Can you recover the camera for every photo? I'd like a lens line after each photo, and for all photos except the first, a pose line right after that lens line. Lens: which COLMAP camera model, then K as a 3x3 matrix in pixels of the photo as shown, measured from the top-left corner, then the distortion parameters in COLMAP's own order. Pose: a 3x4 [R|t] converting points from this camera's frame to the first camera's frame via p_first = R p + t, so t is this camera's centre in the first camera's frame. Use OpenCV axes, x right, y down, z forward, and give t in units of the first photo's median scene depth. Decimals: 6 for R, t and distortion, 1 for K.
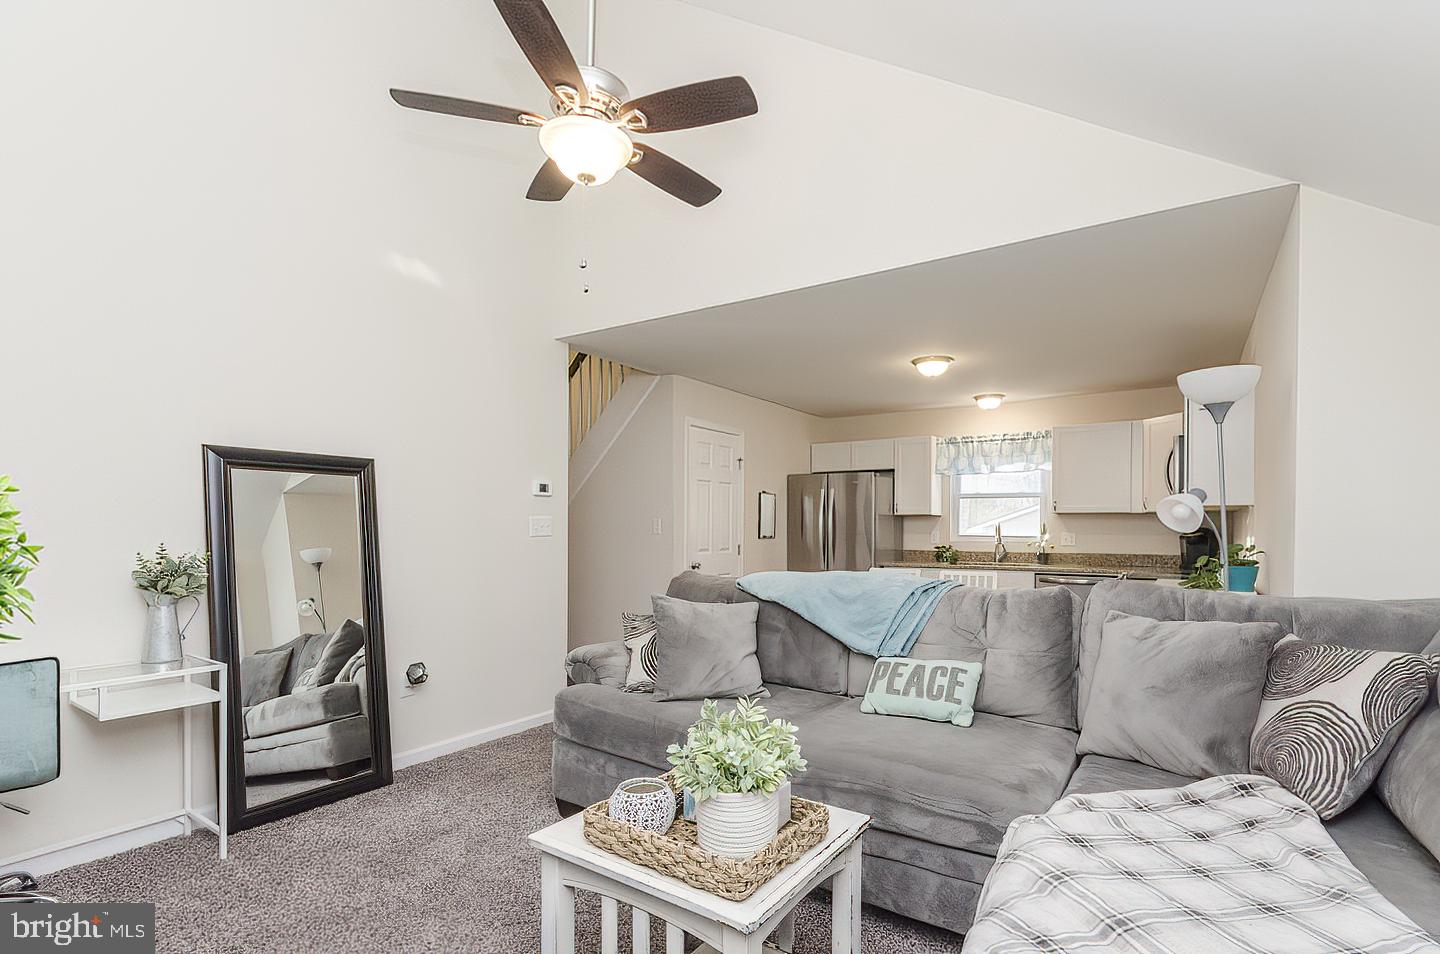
lens RADIAL K [[685.7, 0, 732.7], [0, 685.7, 533.7], [0, 0, 1]] dist [0.000664, 0.000056]
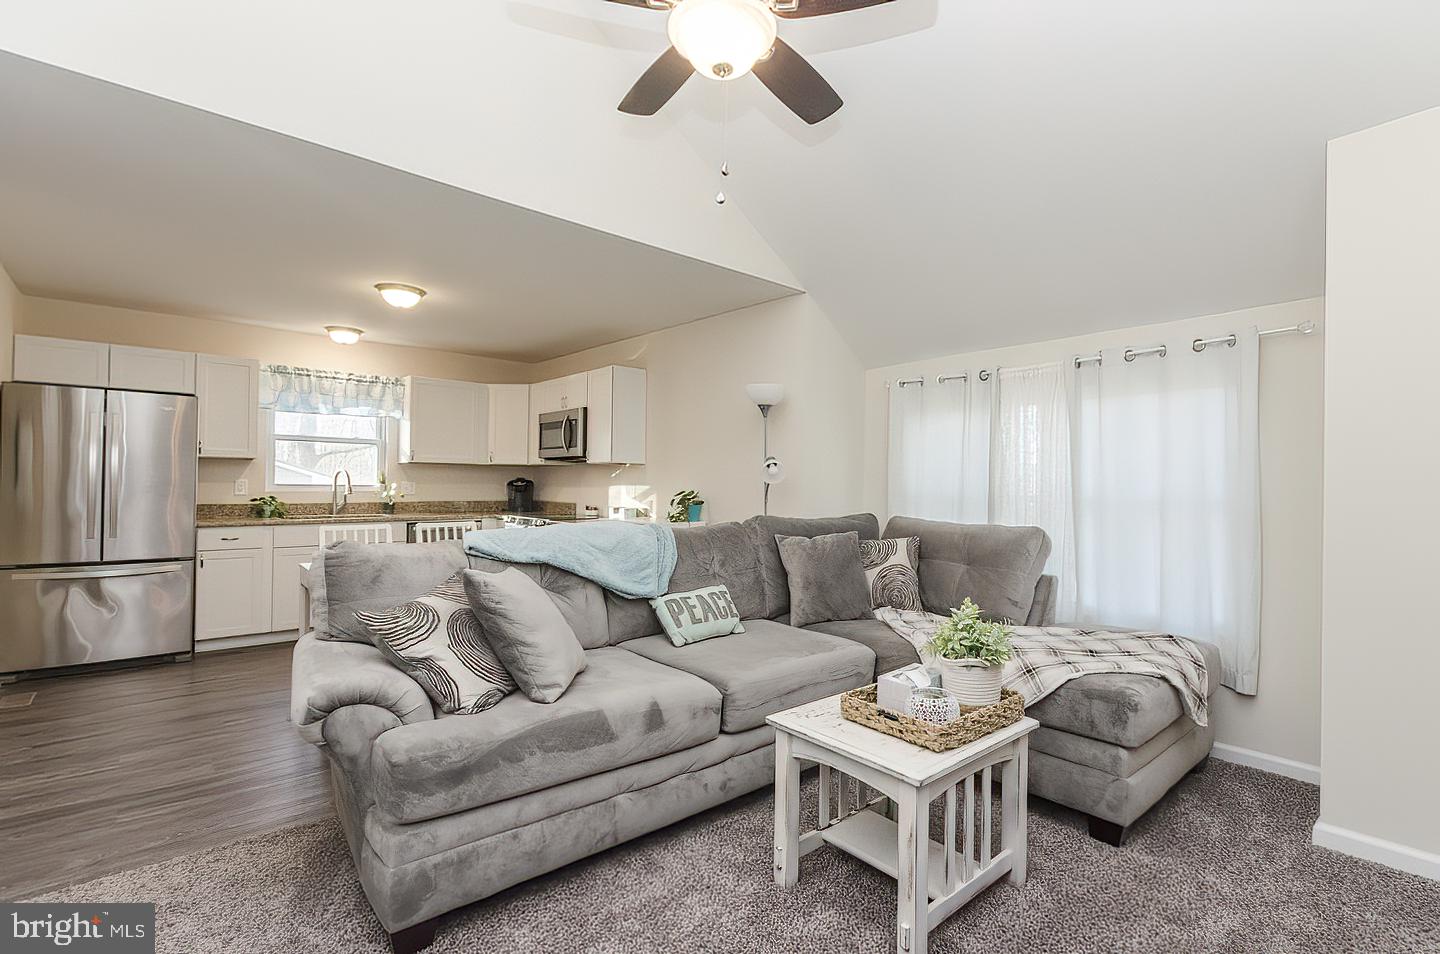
lens RADIAL K [[680.1, 0, 755.7], [0, 680.1, 481.5], [0, 0, 1]] dist [-0.012336, -0.000138]
pose [[0.226704, 0.003410, 0.973958, -0.360117], [-0.003006, 0.999992, -0.002801, -0.000713], [-0.973959, -0.002292, 0.226712, 0.270834]]
